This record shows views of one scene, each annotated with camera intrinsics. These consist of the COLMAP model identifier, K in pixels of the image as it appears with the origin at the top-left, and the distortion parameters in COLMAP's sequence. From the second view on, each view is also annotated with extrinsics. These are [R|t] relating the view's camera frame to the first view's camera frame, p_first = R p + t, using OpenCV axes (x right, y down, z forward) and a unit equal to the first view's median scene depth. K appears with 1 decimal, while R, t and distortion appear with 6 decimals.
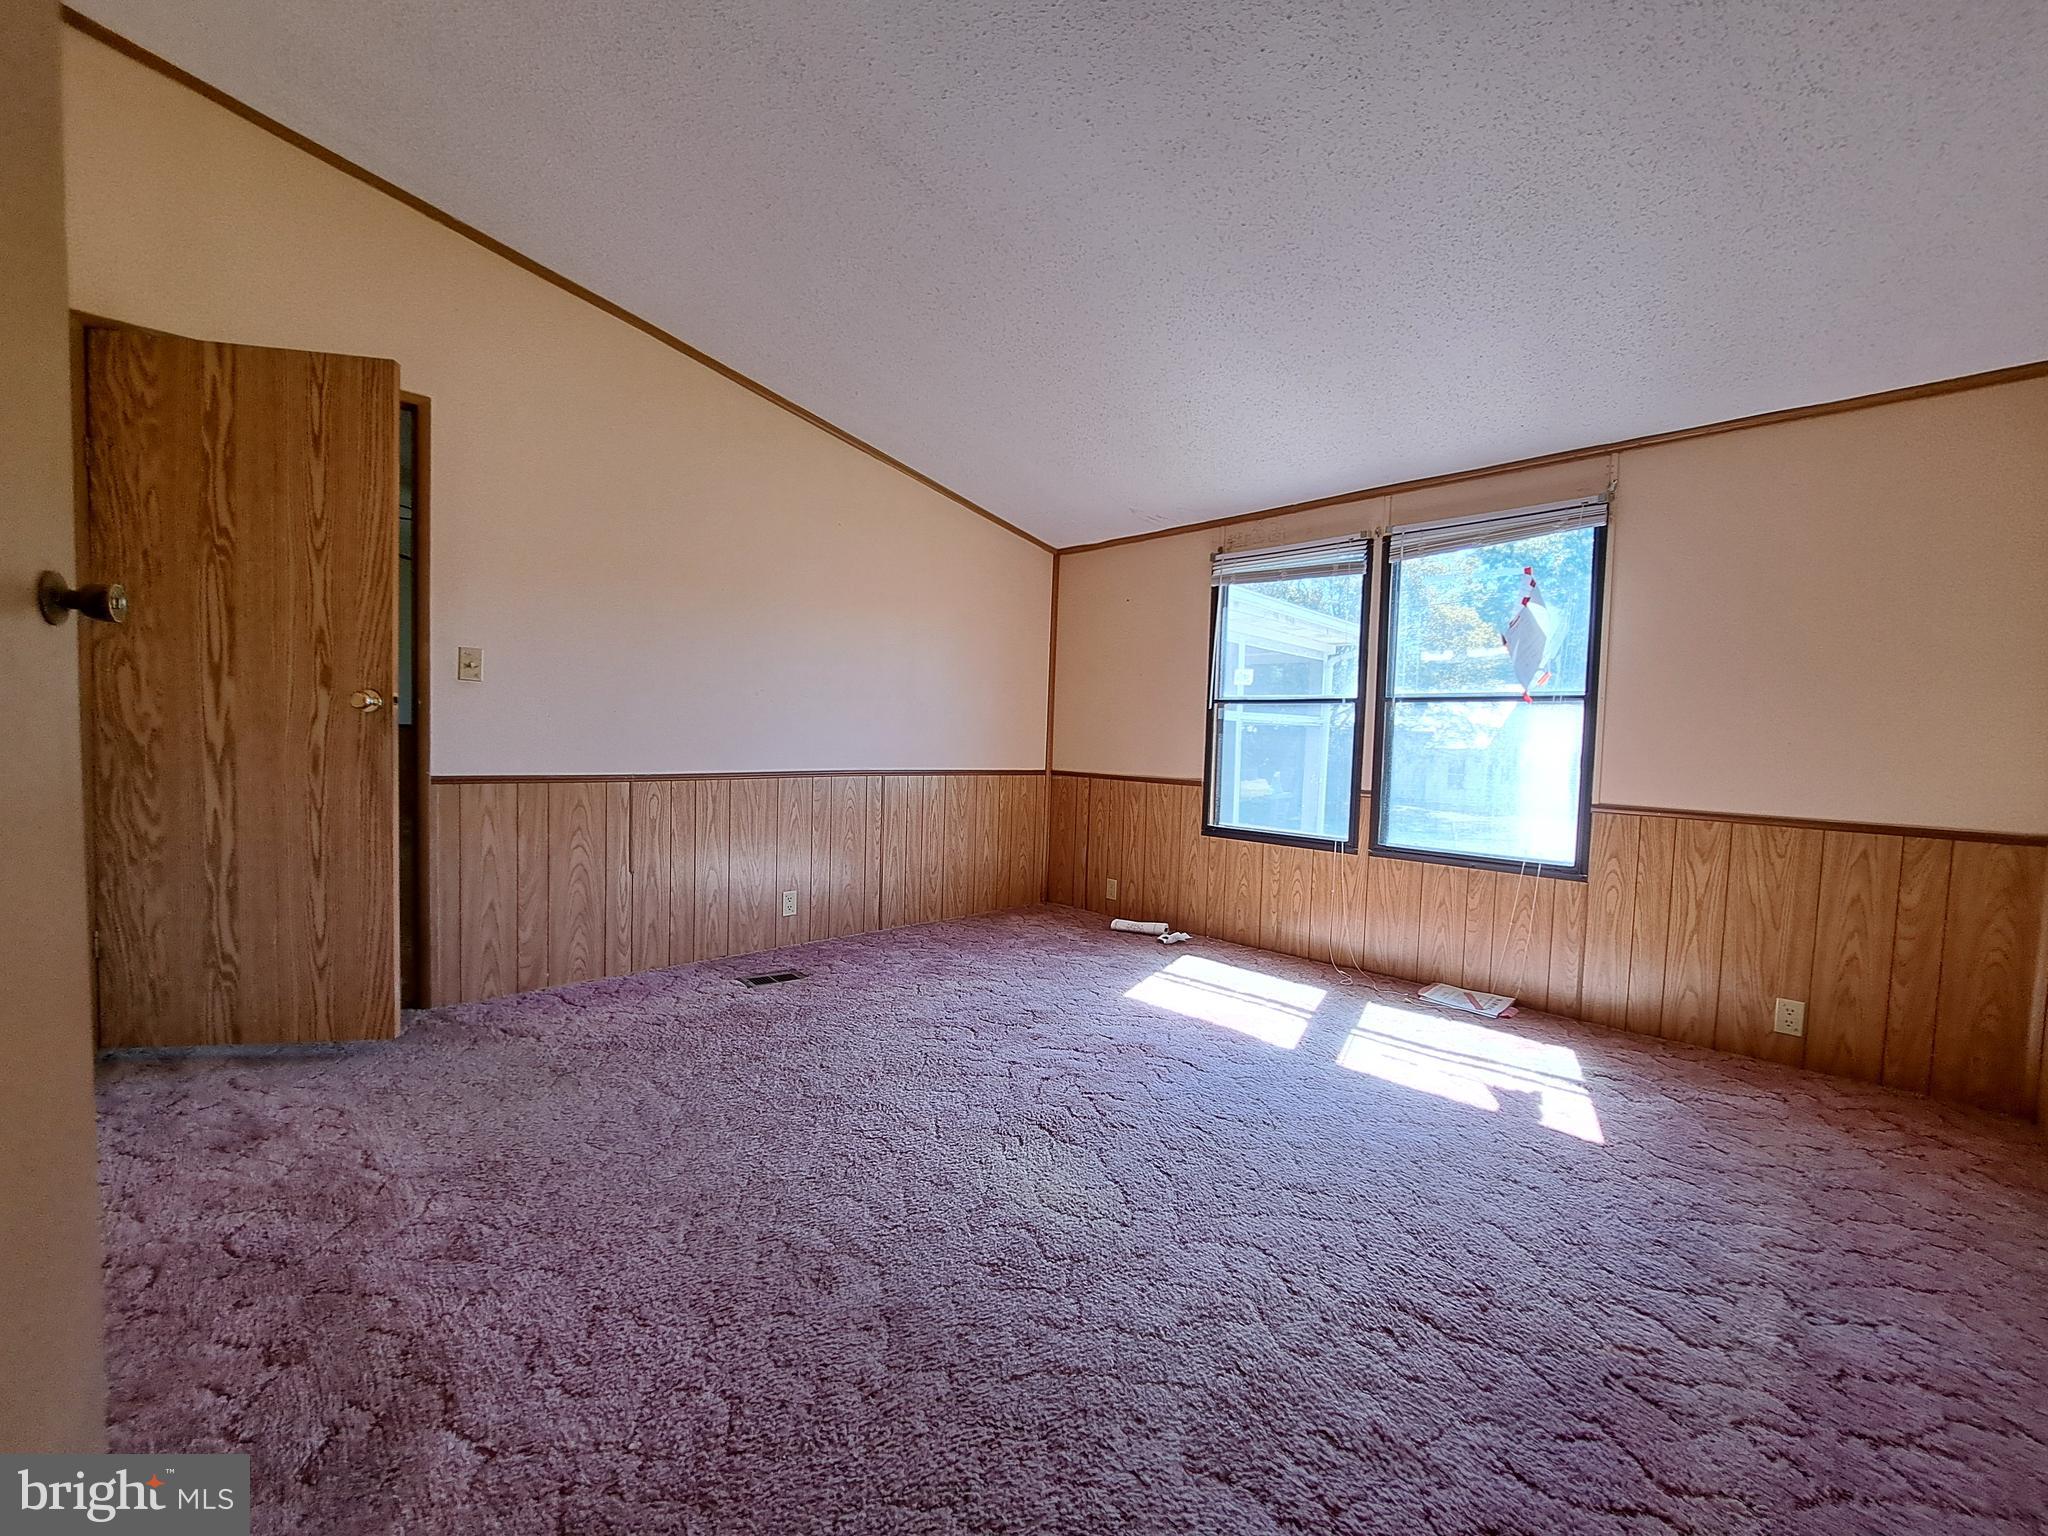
lens RADIAL K [[813.2, 0, 1028.9], [0, 813.2, 765.5], [0, 0, 1]] dist [-0.014387, 0.000690]
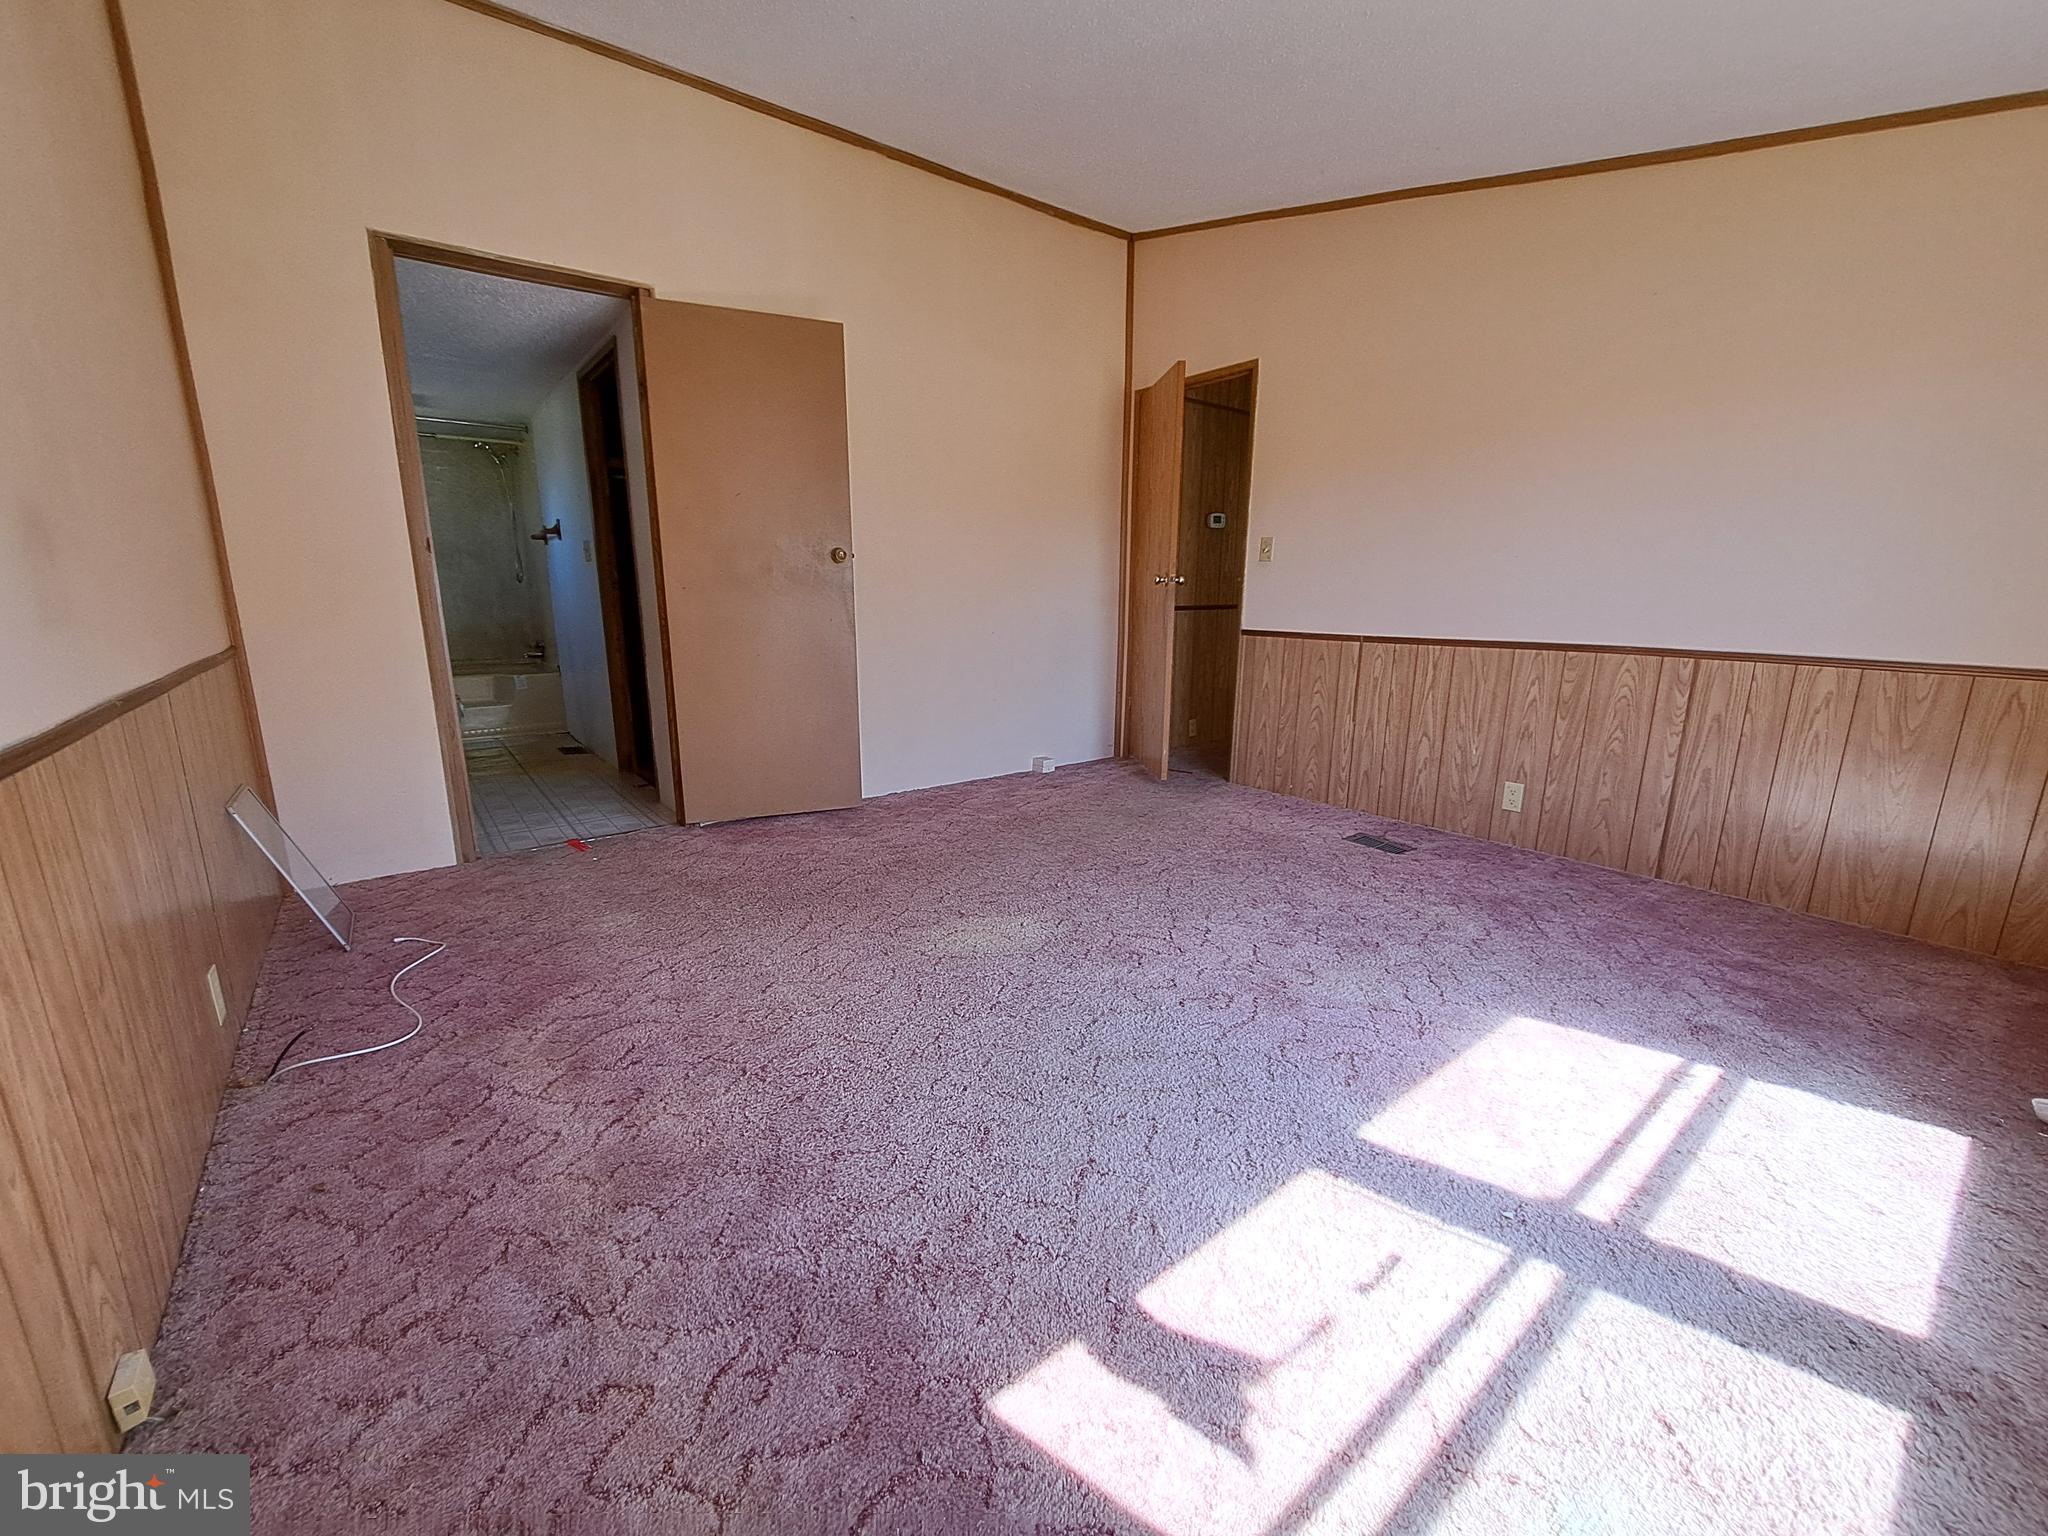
lens RADIAL K [[813.2, 0, 1022.7], [0, 813.2, 772.9], [0, 0, 1]] dist [-0.014387, 0.000690]
pose [[-0.109740, 0.186598, -0.976288, 0.711862], [-0.046954, 0.980151, 0.192614, 0.003349], [0.992851, 0.066978, -0.098800, 0.668150]]
